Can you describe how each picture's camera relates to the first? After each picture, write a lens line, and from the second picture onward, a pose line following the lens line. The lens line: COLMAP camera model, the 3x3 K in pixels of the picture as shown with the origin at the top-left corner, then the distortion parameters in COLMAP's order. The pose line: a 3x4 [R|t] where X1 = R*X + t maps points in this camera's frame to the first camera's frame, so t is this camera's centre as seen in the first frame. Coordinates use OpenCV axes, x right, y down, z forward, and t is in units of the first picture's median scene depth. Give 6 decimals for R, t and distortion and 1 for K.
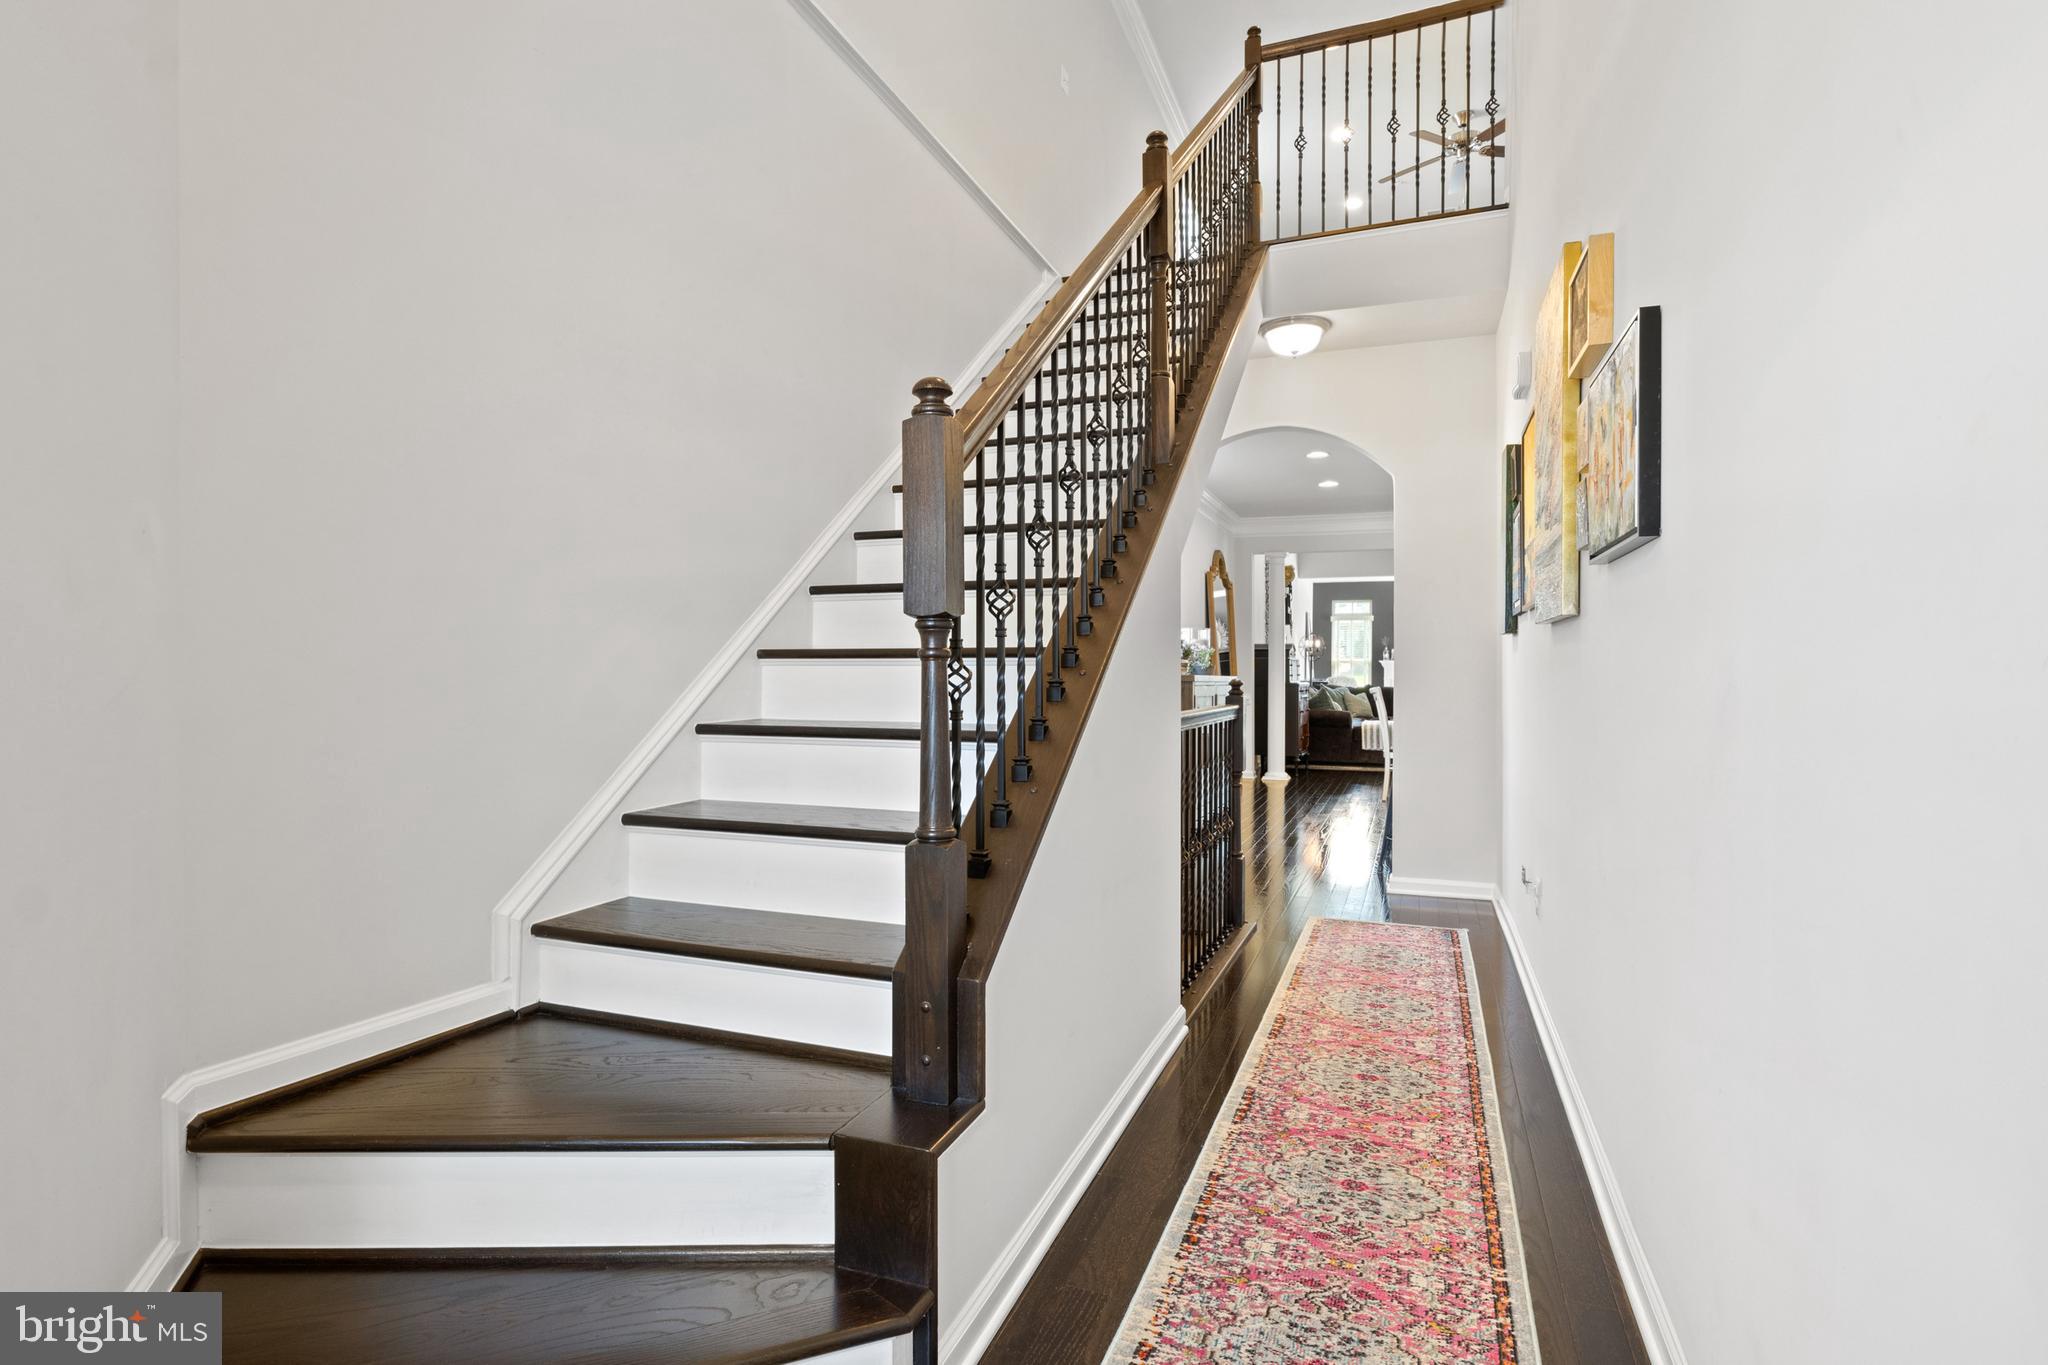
lens RADIAL K [[1027.8, 0, 1016.0], [0, 1027.8, 687.7], [0, 0, 1]] dist [-0.006388, -0.001352]
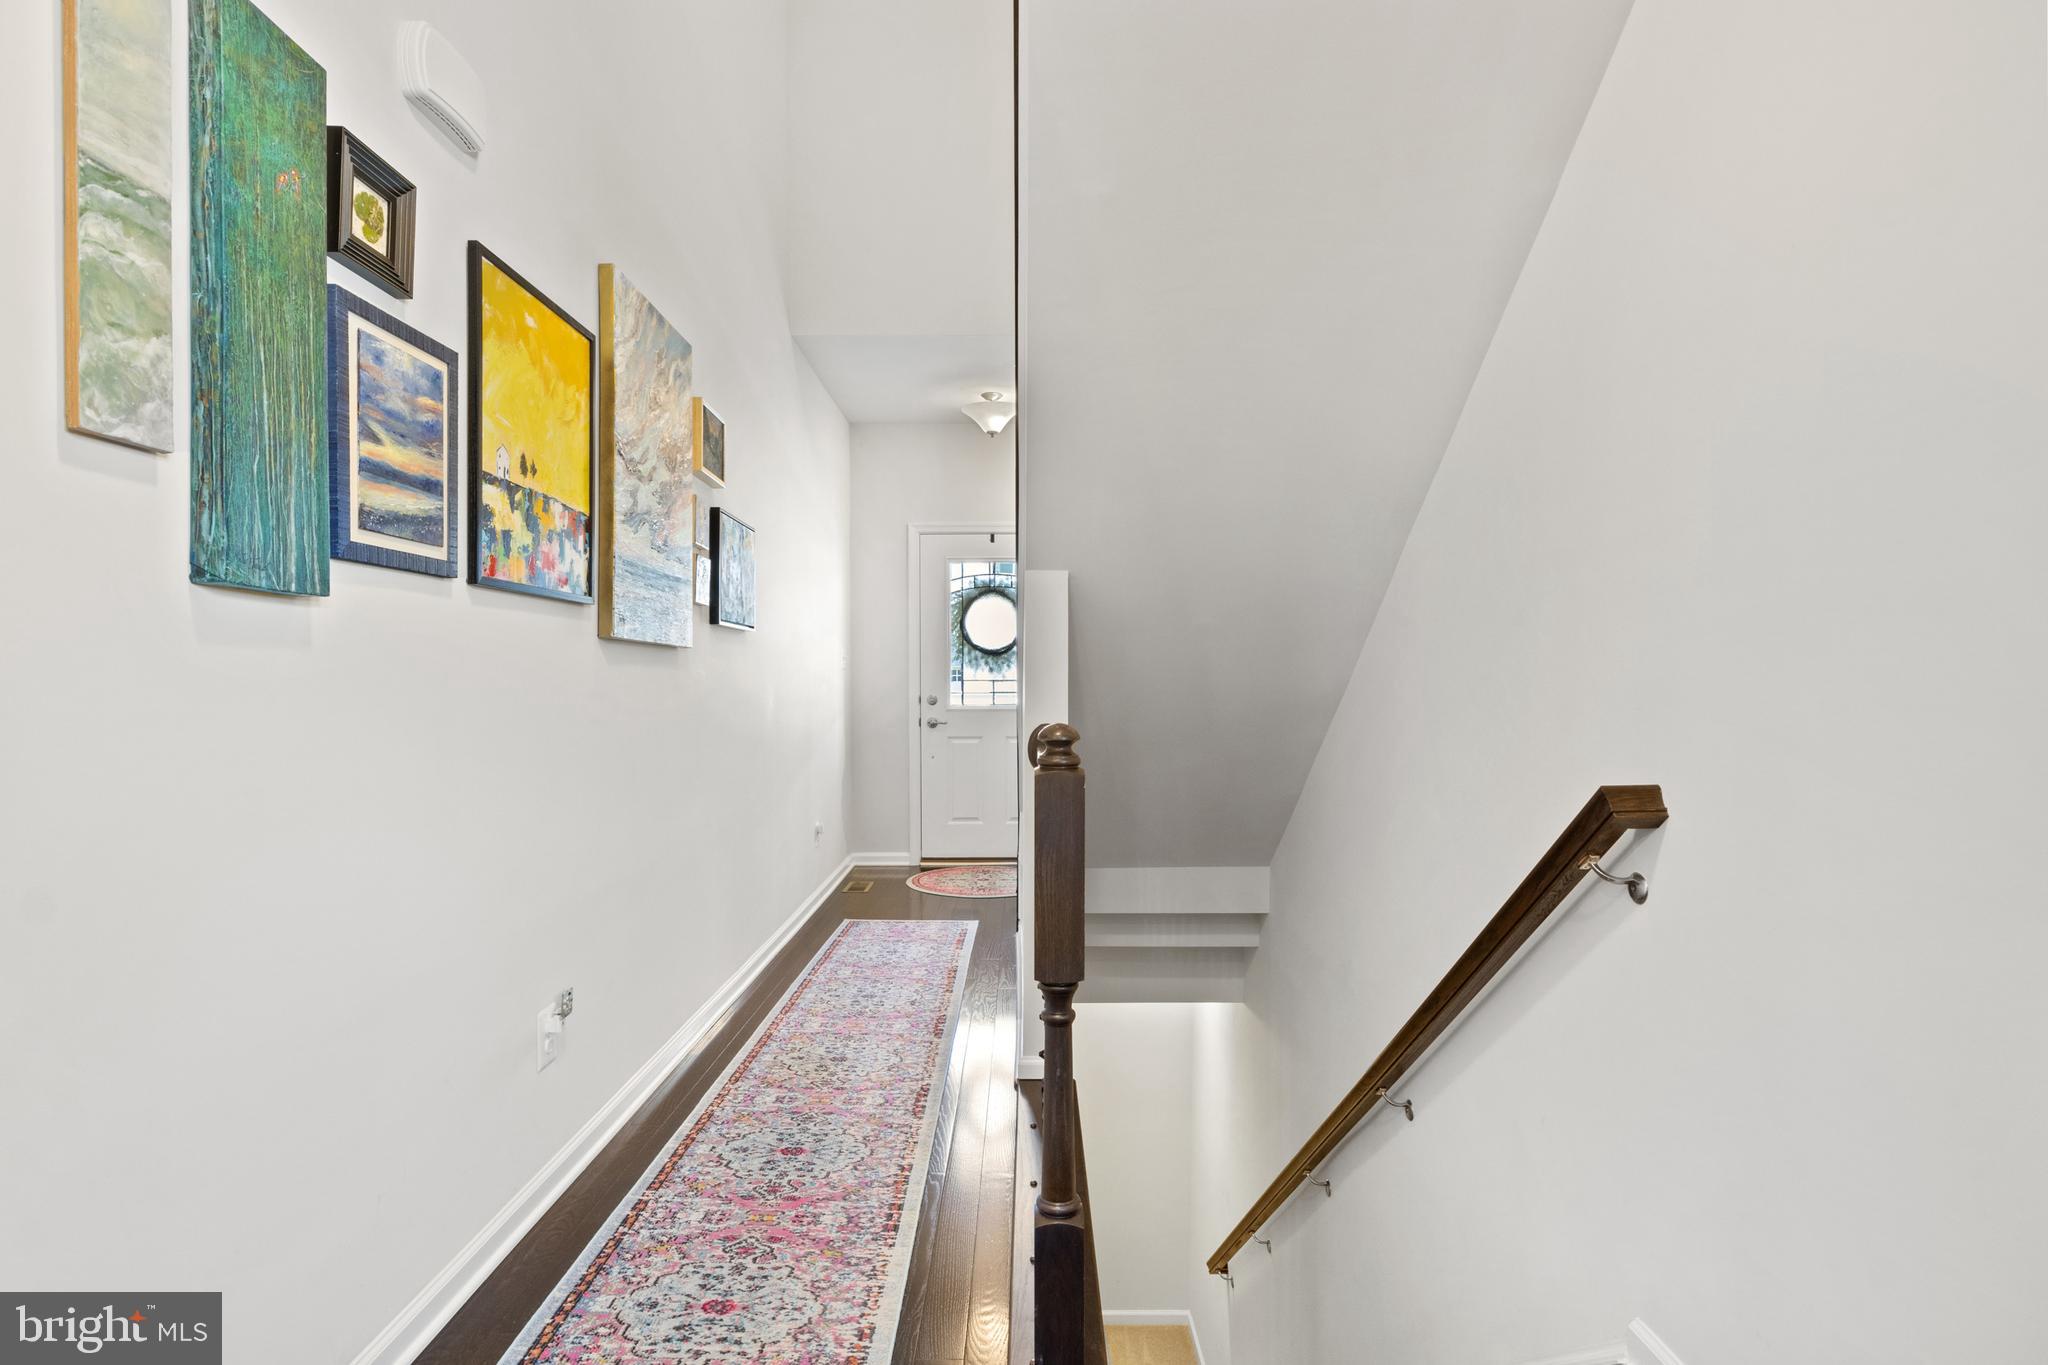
lens RADIAL K [[1027.8, 0, 1032.3], [0, 1027.8, 681.9], [0, 0, 1]] dist [-0.006388, -0.001352]
pose [[-0.926937, -0.002844, -0.375207, 0.205808], [-0.008440, 0.999876, 0.013271, -0.016810], [0.375123, 0.015468, -0.926846, 0.763672]]
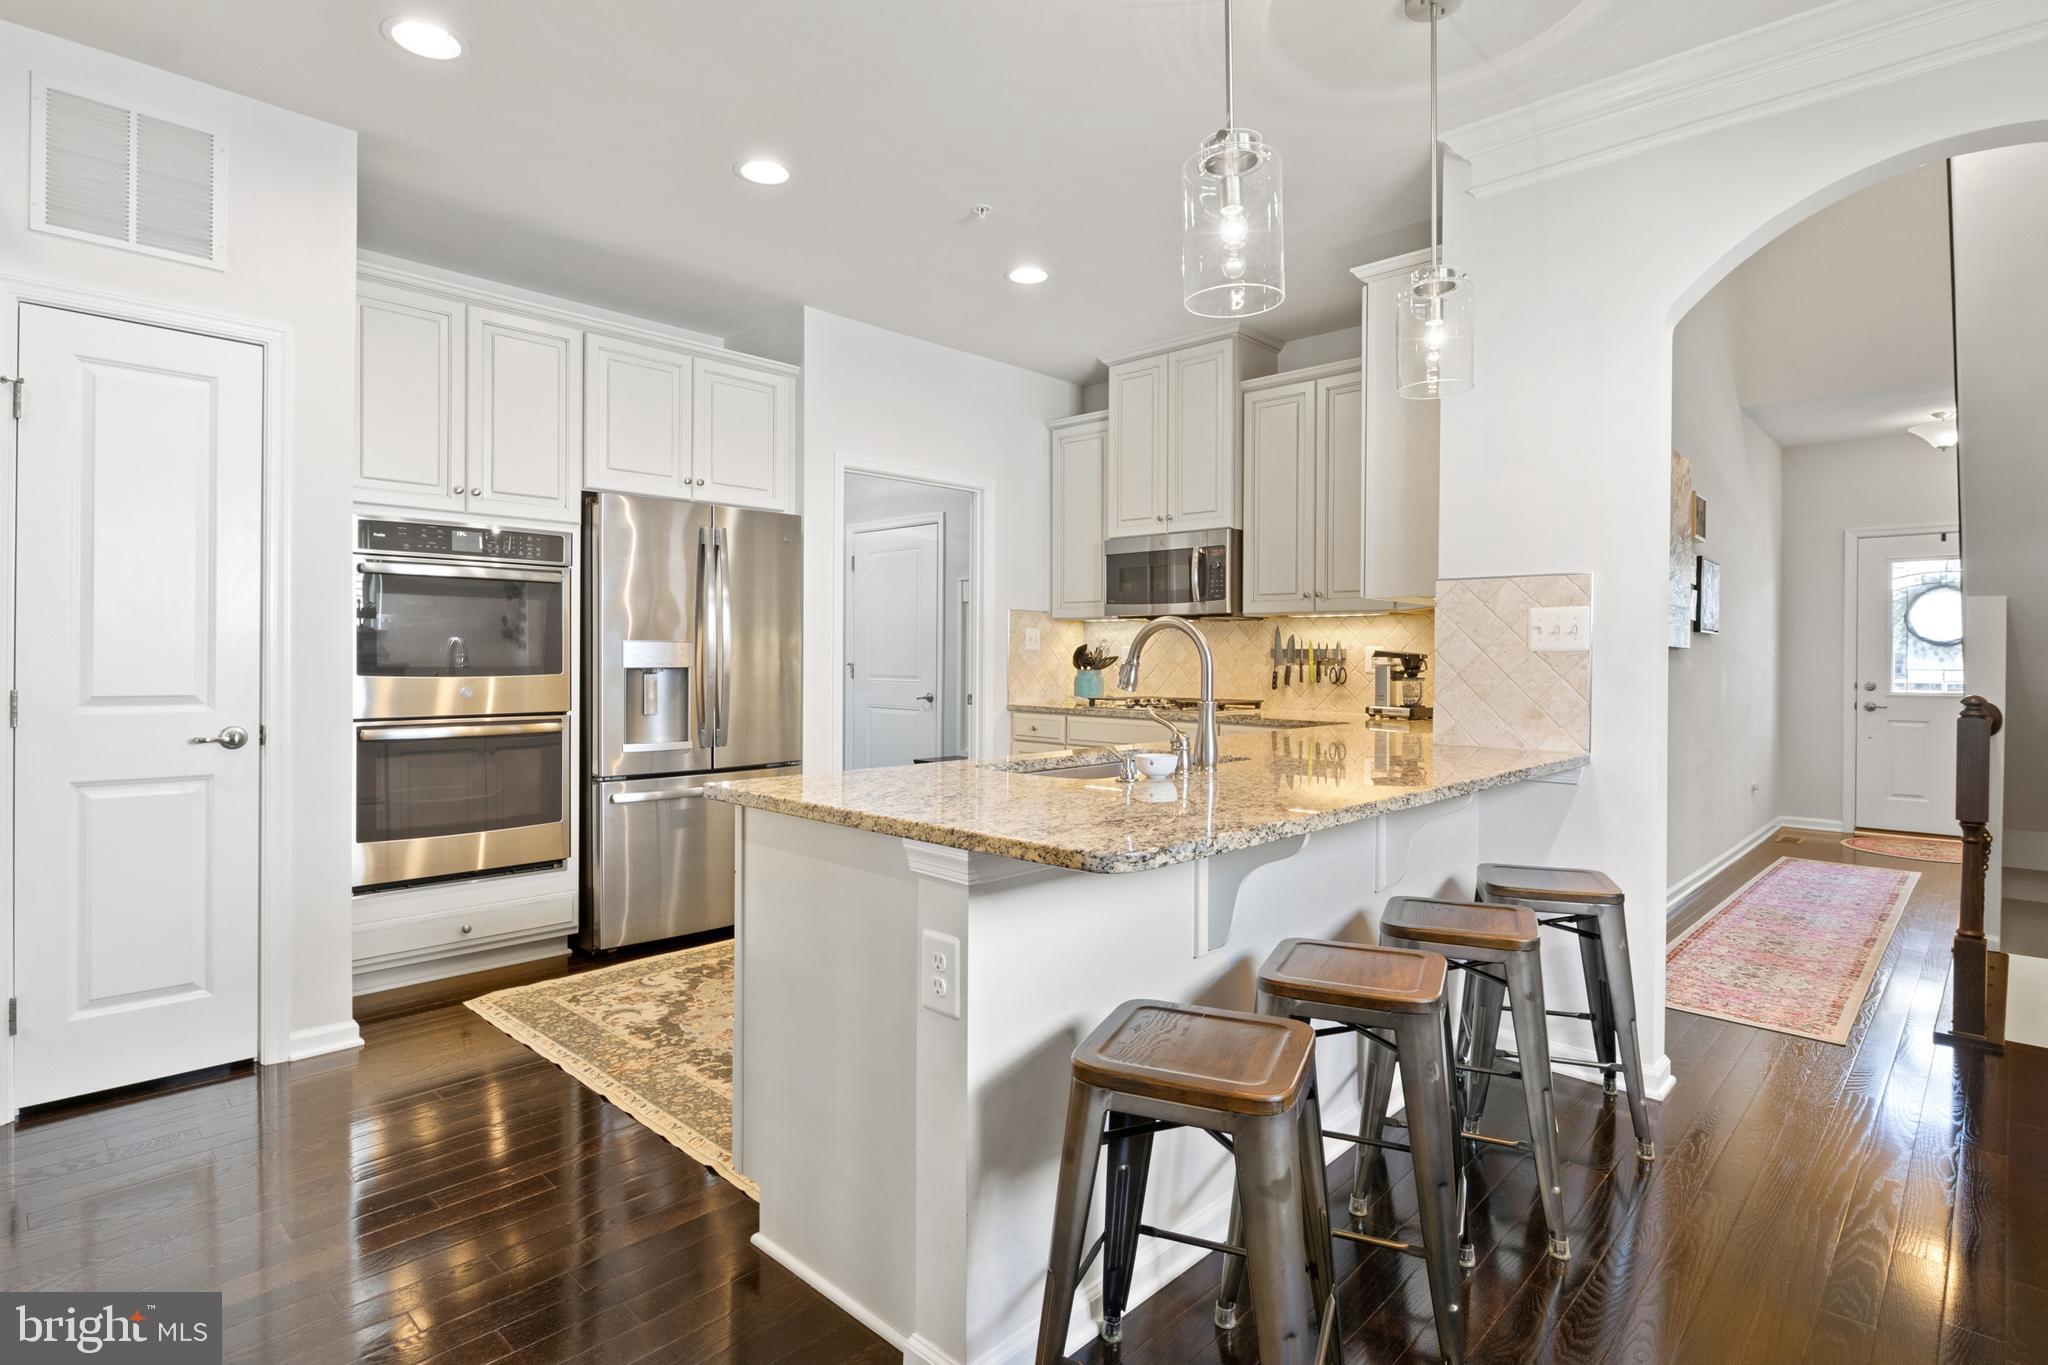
lens RADIAL K [[1027.8, 0, 1010.6], [0, 1027.8, 665.6], [0, 0, 1]] dist [-0.006388, -0.001352]
pose [[-0.921063, -0.013560, 0.389177, 0.325141], [-0.005869, 0.999763, 0.020946, -0.023769], [-0.389369, 0.017009, -0.920925, 1.115421]]
